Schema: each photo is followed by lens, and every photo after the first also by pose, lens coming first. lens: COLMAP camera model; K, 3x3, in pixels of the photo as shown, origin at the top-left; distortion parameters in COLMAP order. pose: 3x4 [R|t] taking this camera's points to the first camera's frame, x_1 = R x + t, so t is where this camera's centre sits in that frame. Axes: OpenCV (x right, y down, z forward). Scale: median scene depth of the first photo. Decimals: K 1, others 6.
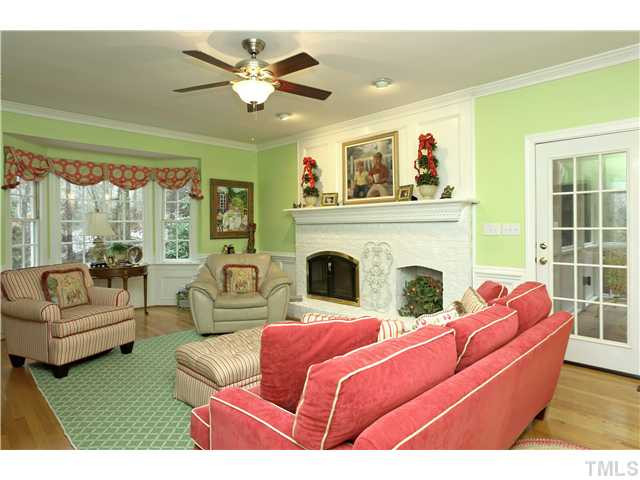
lens RADIAL K [[366.6, 0, 319.4], [0, 366.6, 226.0], [0, 0, 1]] dist [-0.000704, 0.000691]
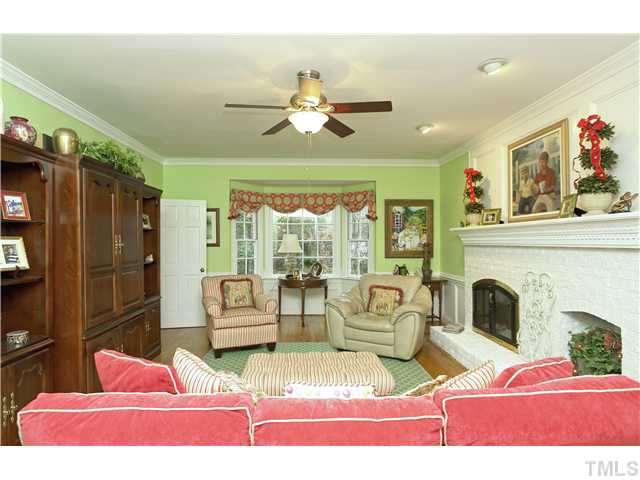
lens RADIAL K [[360.0, 0, 328.7], [0, 360.0, 240.7], [0, 0, 1]] dist [-0.003014, 0.016864]
pose [[0.754196, 0.008819, -0.656590, 0.293588], [-0.004867, 0.999957, 0.007841, -0.023698], [0.656631, -0.002718, 0.754207, 0.153715]]
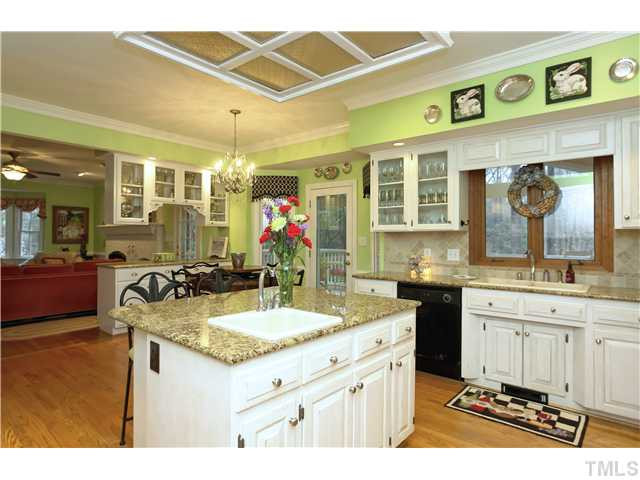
lens RADIAL K [[373.4, 0, 317.9], [0, 373.4, 235.2], [0, 0, 1]] dist [-0.002195, 0.000970]
pose [[0.997500, 0.015229, 0.069004, 0.862181], [-0.014413, 0.999820, -0.012301, 0.003434], [-0.069179, 0.011276, 0.997541, -0.802602]]
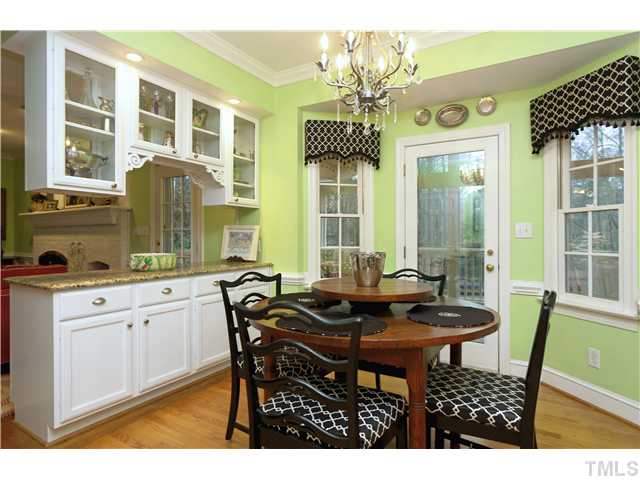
lens RADIAL K [[356.7, 0, 316.0], [0, 356.7, 236.3], [0, 0, 1]] dist [-0.005699, 0.000521]
pose [[0.976439, 0.012594, 0.215425, 0.612746], [-0.010783, 0.999896, -0.009577, 0.024853], [-0.215523, 0.007028, 0.976473, -0.261010]]
